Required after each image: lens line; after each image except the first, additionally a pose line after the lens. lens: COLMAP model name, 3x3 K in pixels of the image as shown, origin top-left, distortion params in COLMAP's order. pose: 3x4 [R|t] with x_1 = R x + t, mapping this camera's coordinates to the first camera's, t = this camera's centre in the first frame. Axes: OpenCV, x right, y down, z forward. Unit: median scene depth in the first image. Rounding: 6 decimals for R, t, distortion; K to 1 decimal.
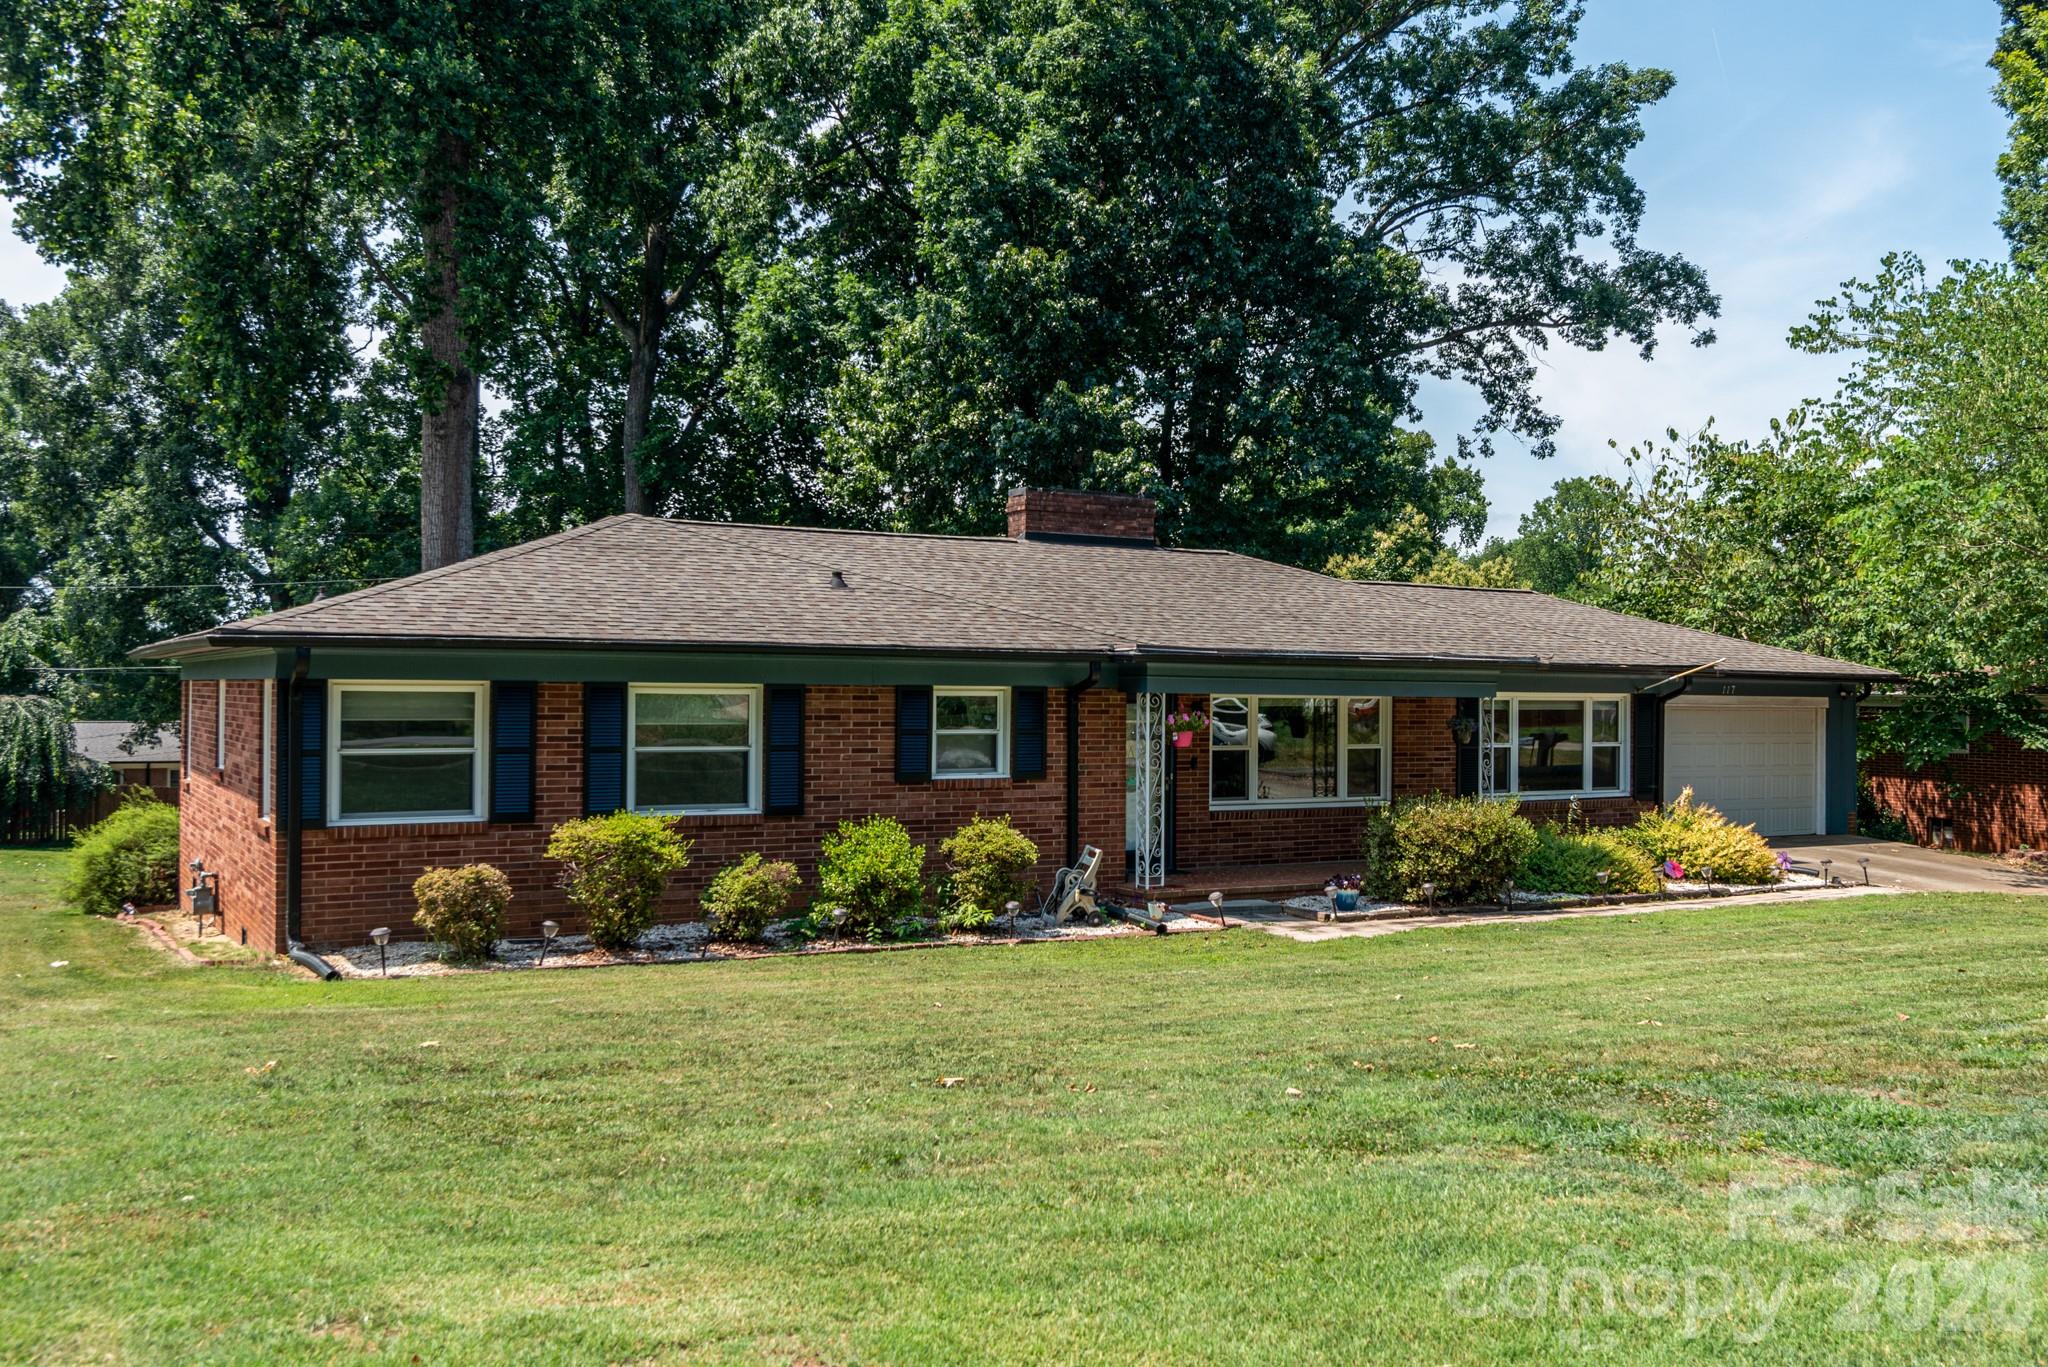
lens RADIAL K [[1245.4, 0, 1024.0], [0, 1245.4, 683.5], [0, 0, 1]] dist [-0.001726, -0.000514]
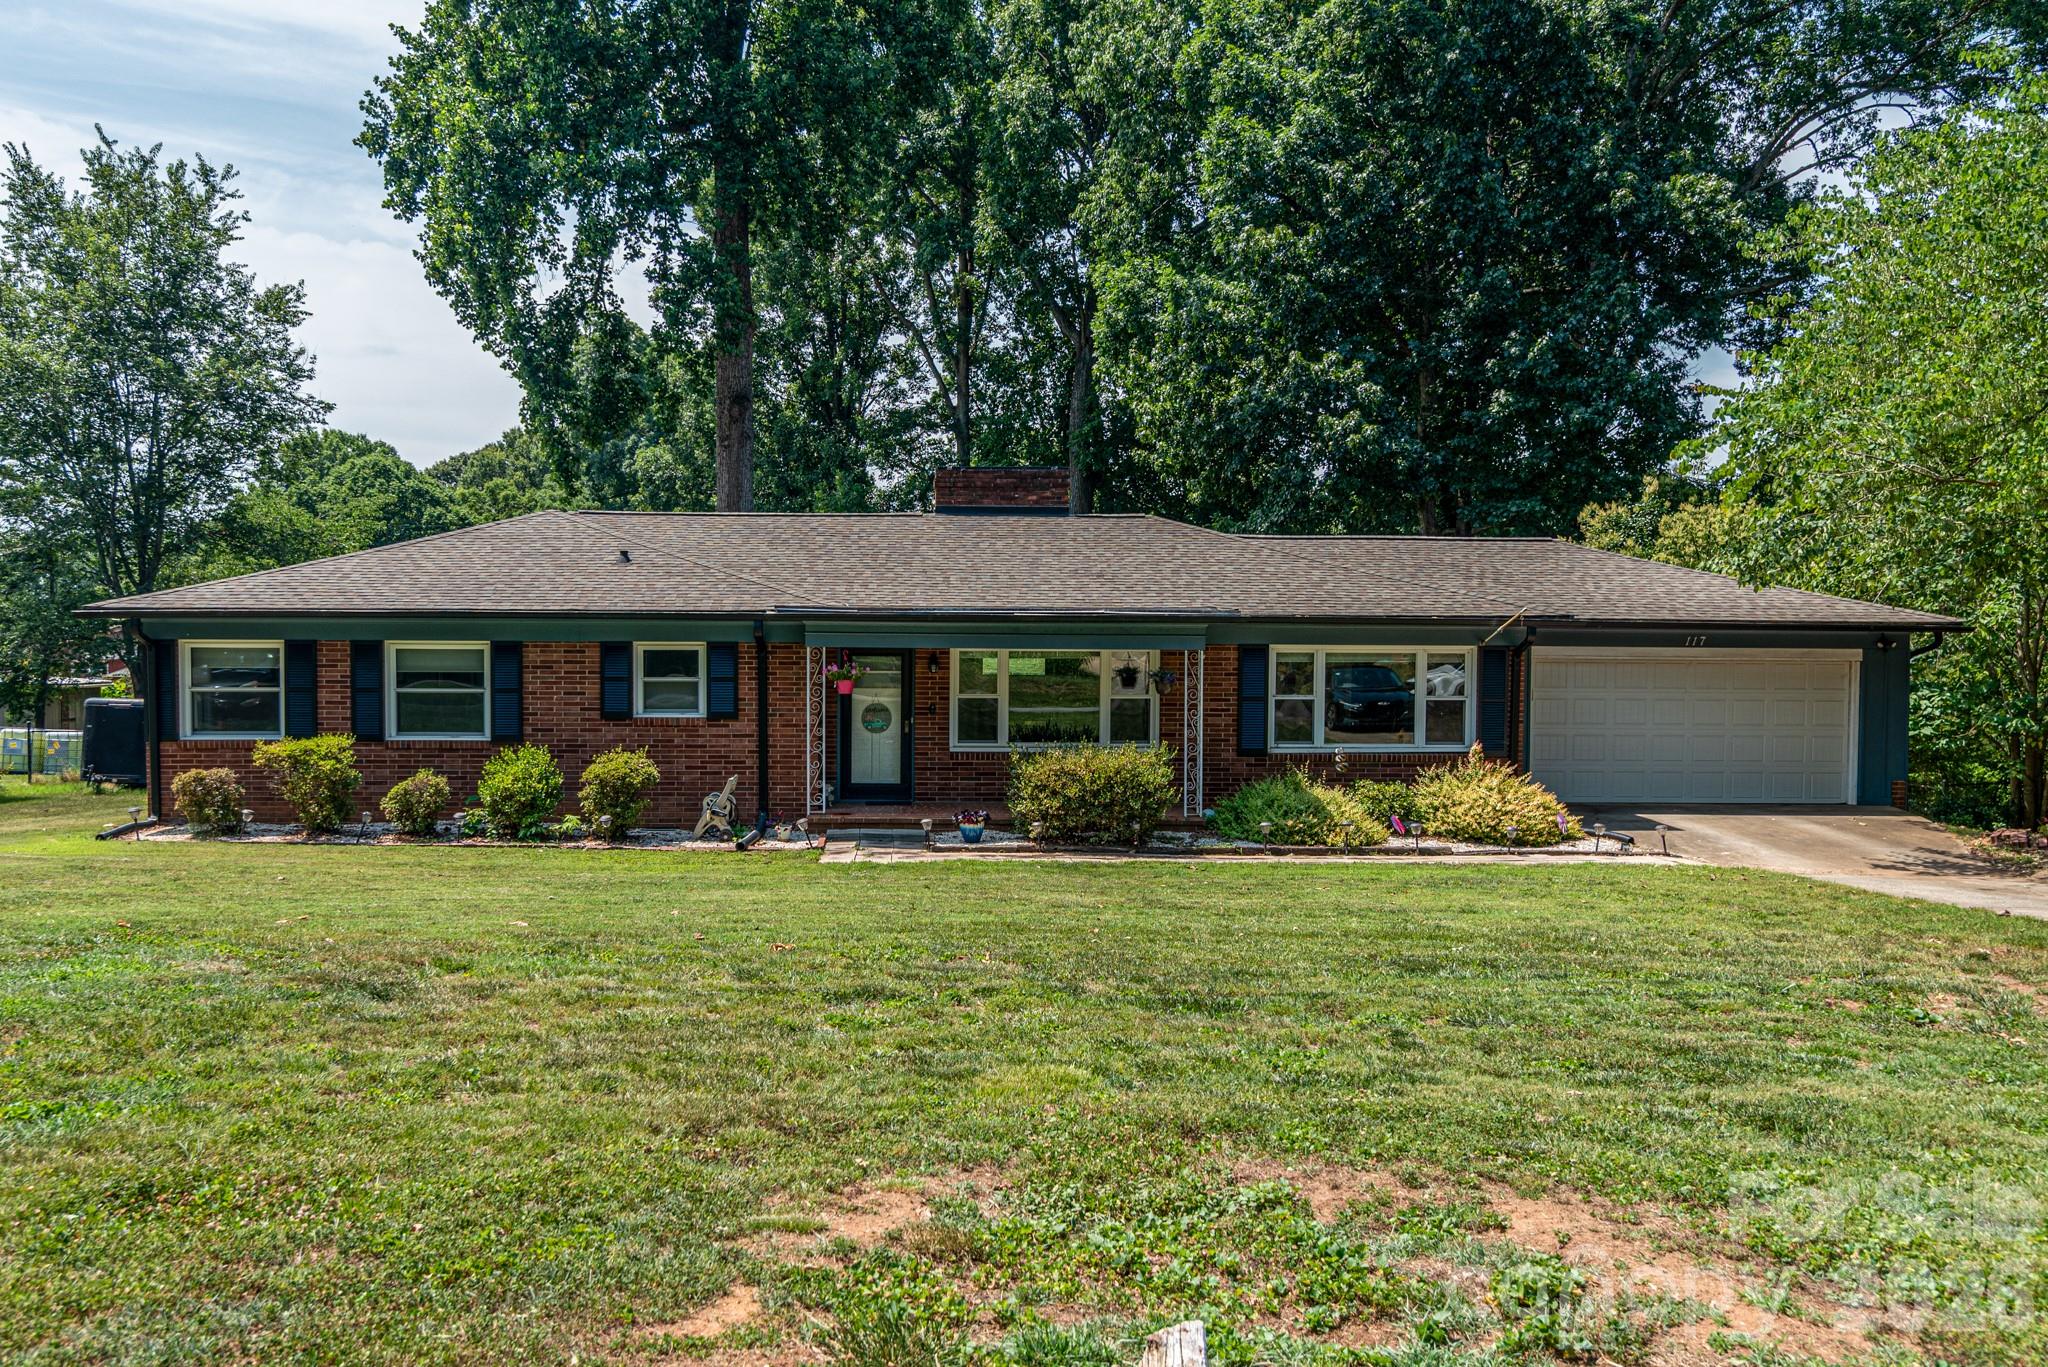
lens RADIAL K [[1122.9, 0, 1024.0], [0, 1122.9, 683.5], [0, 0, 1]] dist [0.001665, 0.000789]
pose [[0.936497, 0.006934, -0.350608, 0.552162], [0.006318, 0.999309, 0.036638, 0.003913], [0.350620, -0.036526, 0.935805, 0.075103]]
